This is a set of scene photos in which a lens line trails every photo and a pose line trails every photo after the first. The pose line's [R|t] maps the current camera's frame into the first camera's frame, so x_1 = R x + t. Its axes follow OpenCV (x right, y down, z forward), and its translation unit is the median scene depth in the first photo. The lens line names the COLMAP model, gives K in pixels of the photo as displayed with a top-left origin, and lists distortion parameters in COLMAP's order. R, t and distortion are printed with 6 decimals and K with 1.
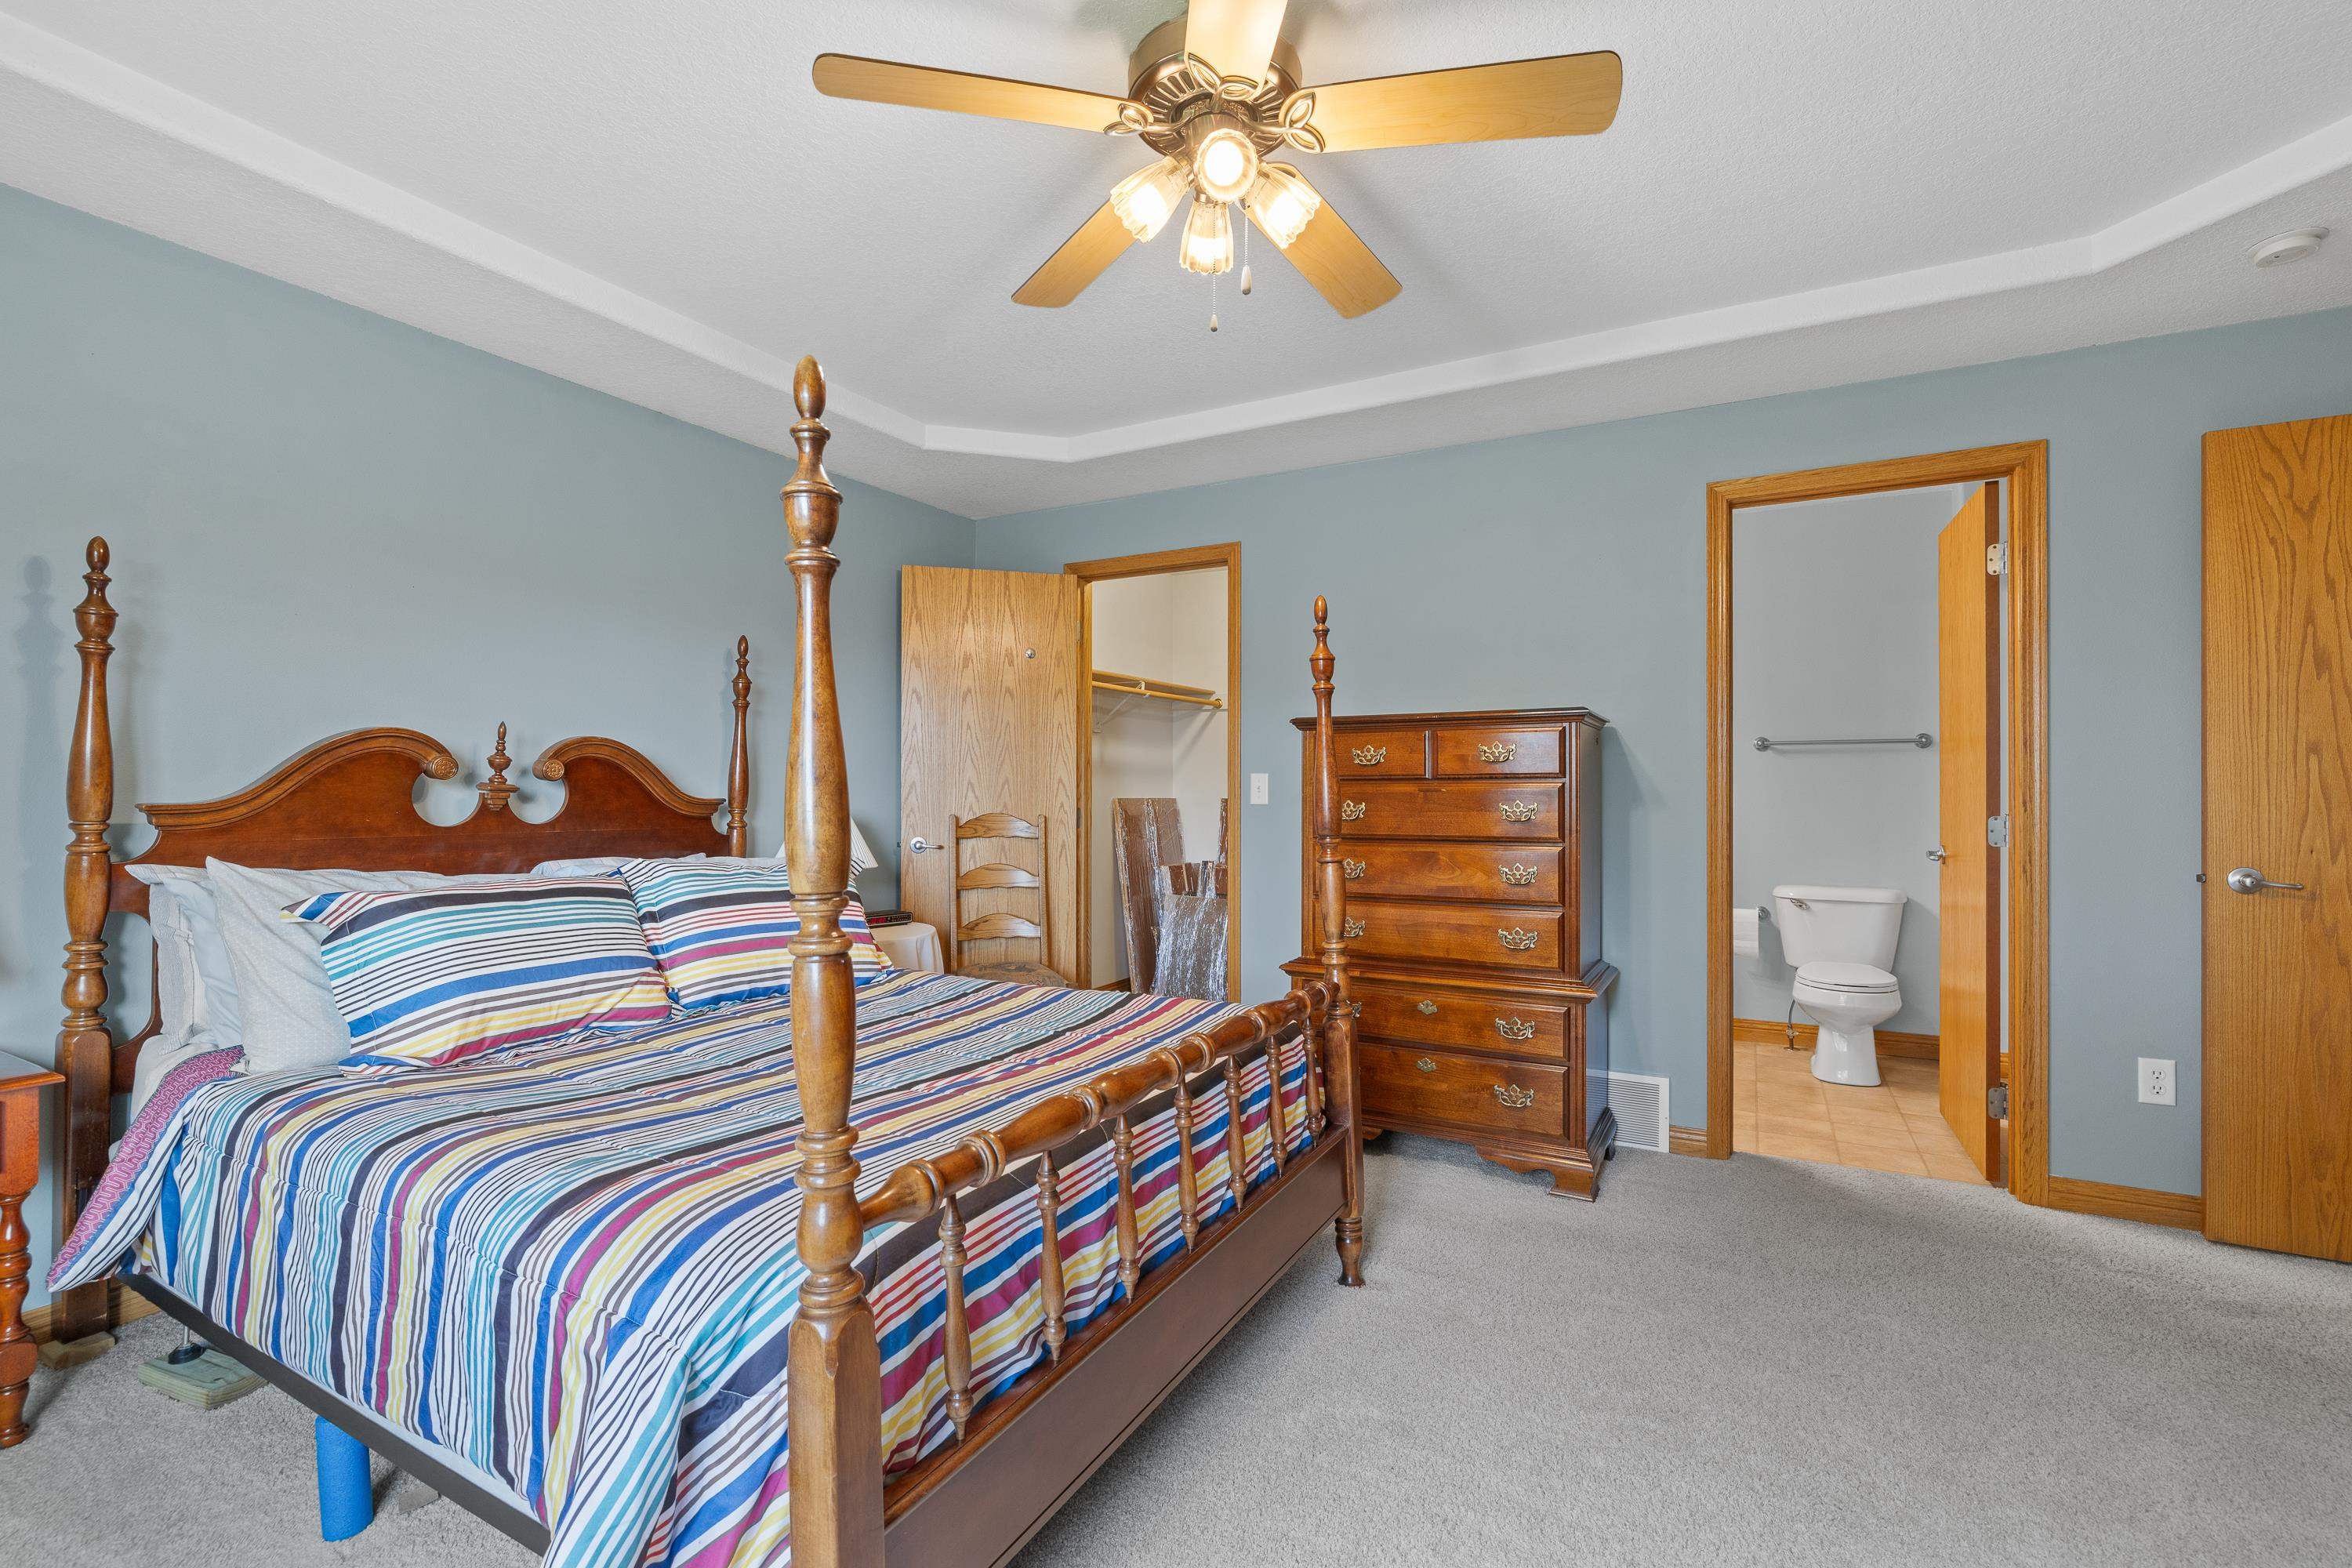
lens RADIAL K [[1024.4, 0, 1175.9], [0, 1024.4, 775.0], [0, 0, 1]] dist [-0.003370, 0.001917]
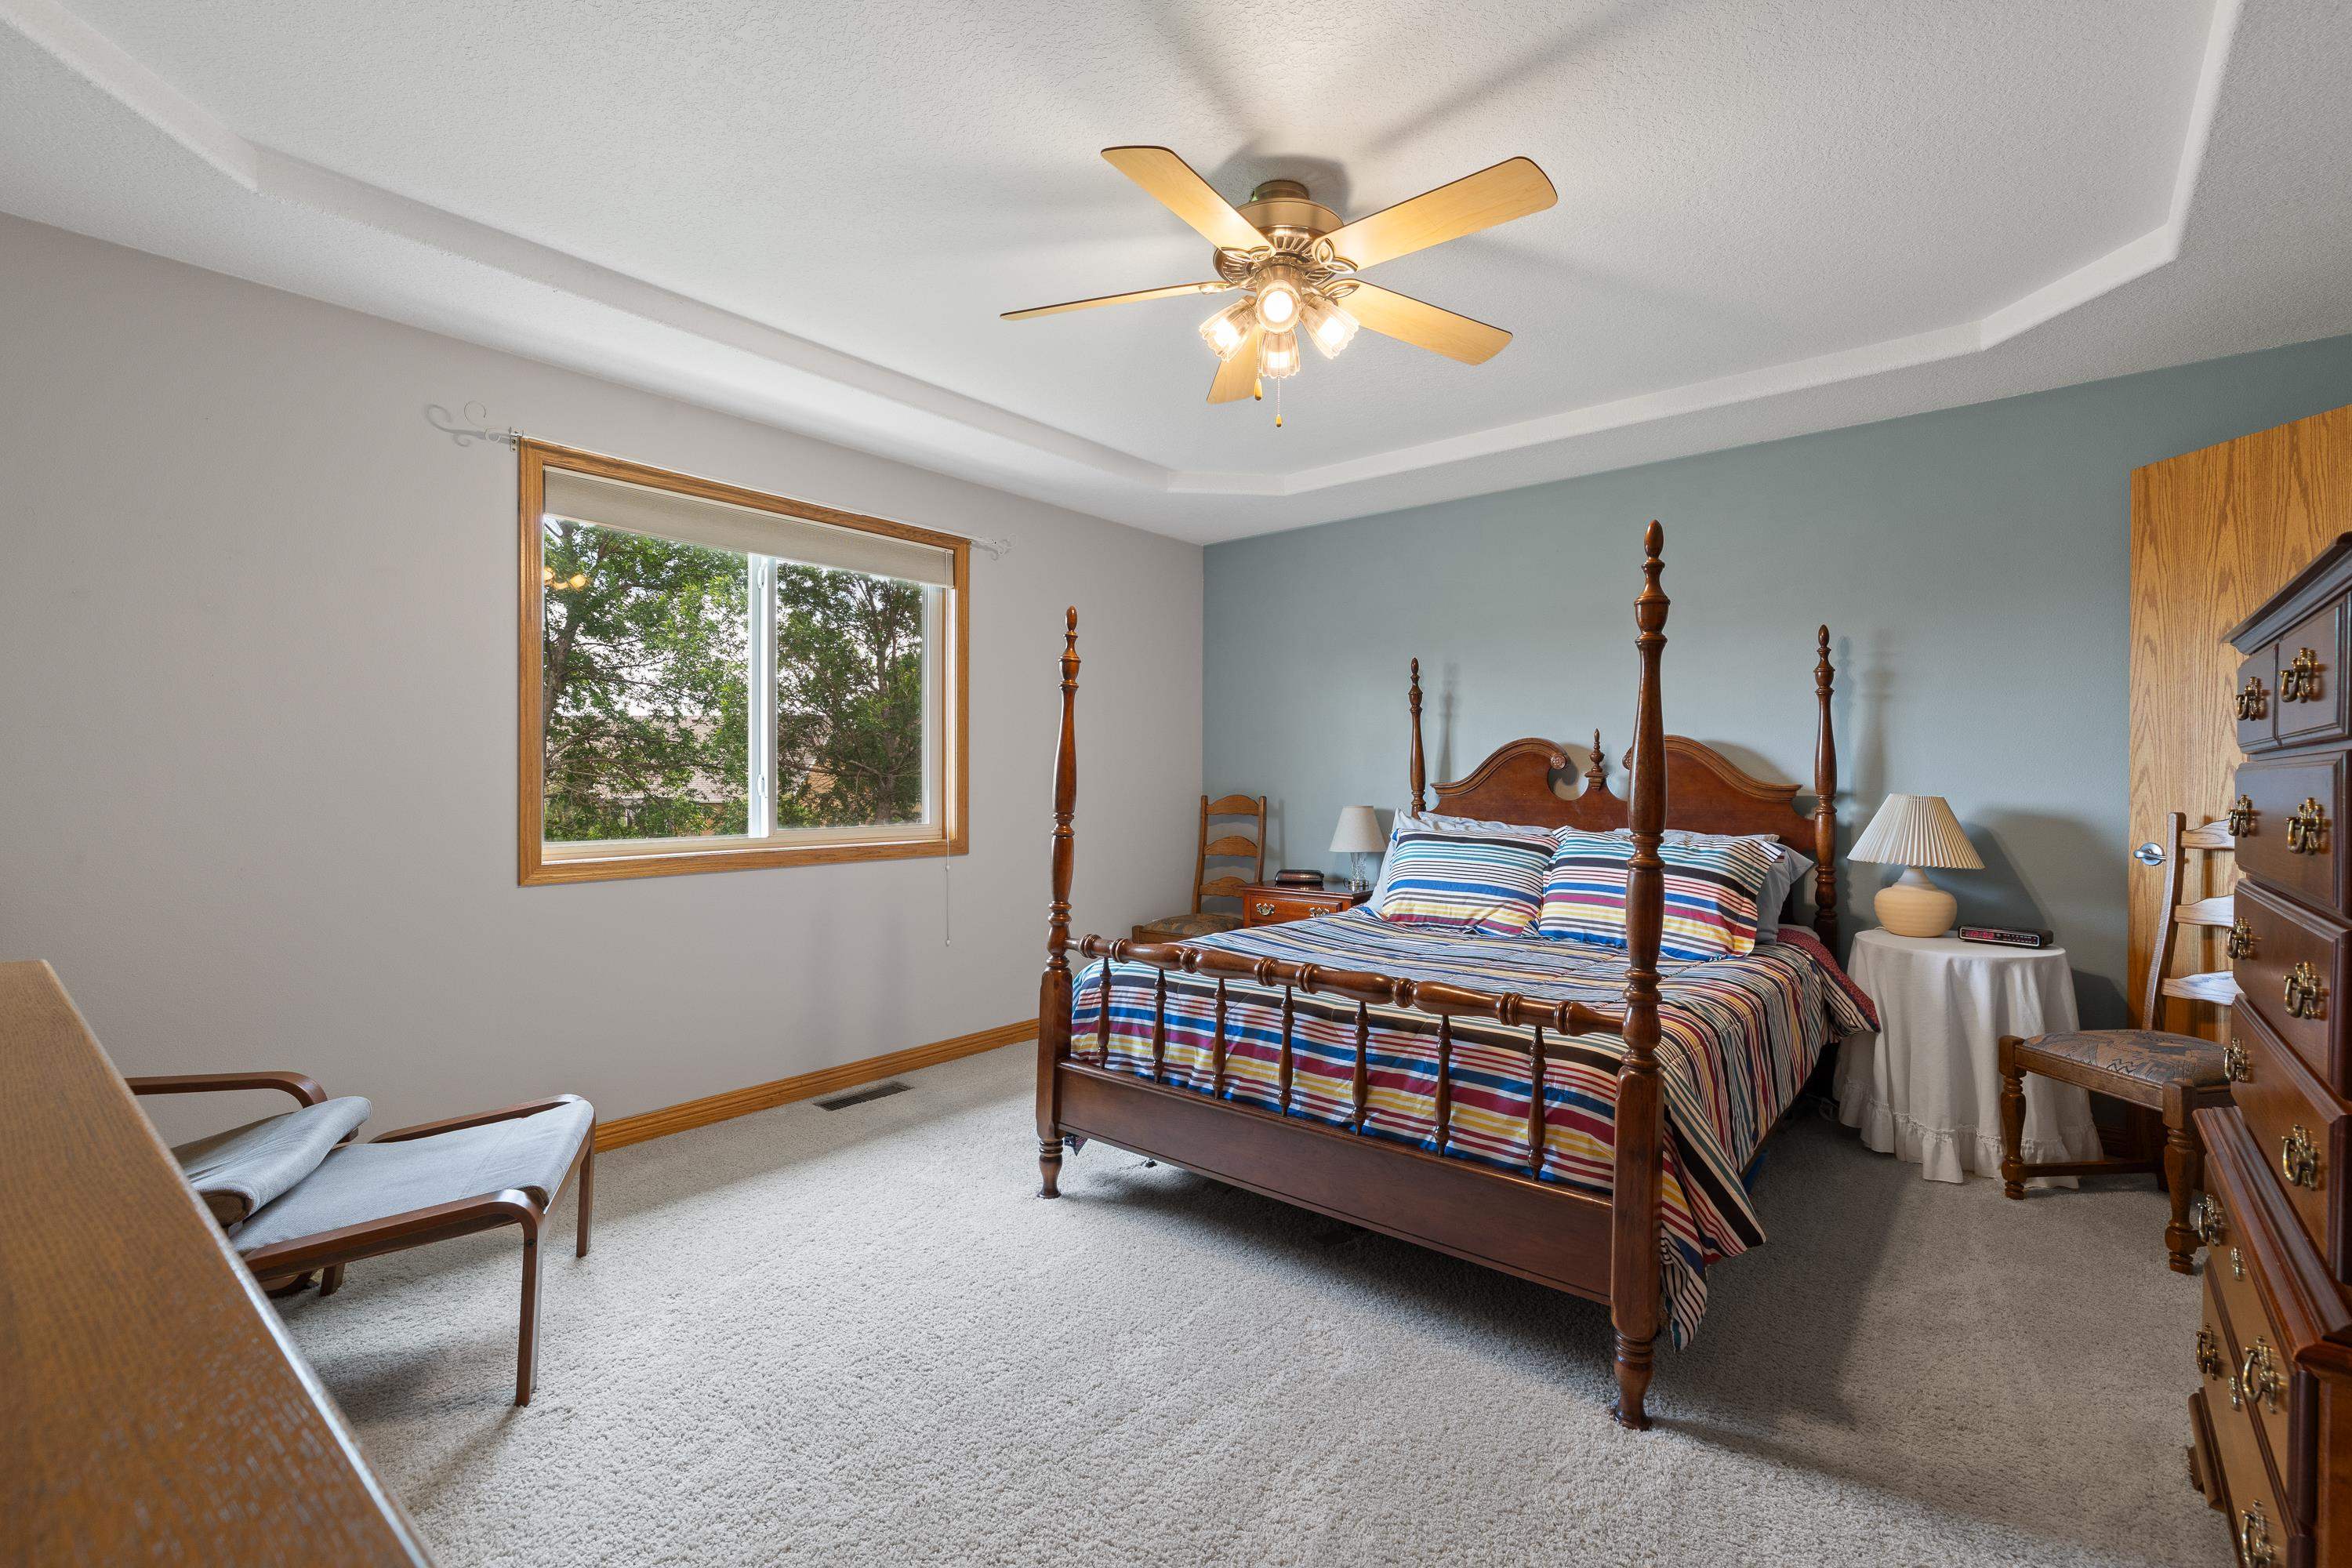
lens RADIAL K [[1024.4, 0, 1189.0], [0, 1024.4, 775.3], [0, 0, 1]] dist [-0.003370, 0.001917]
pose [[-0.168225, -0.005601, -0.985733, 0.879423], [0.010654, 0.999915, -0.007500, 0.018140], [0.985691, -0.011763, -0.168151, 0.705295]]
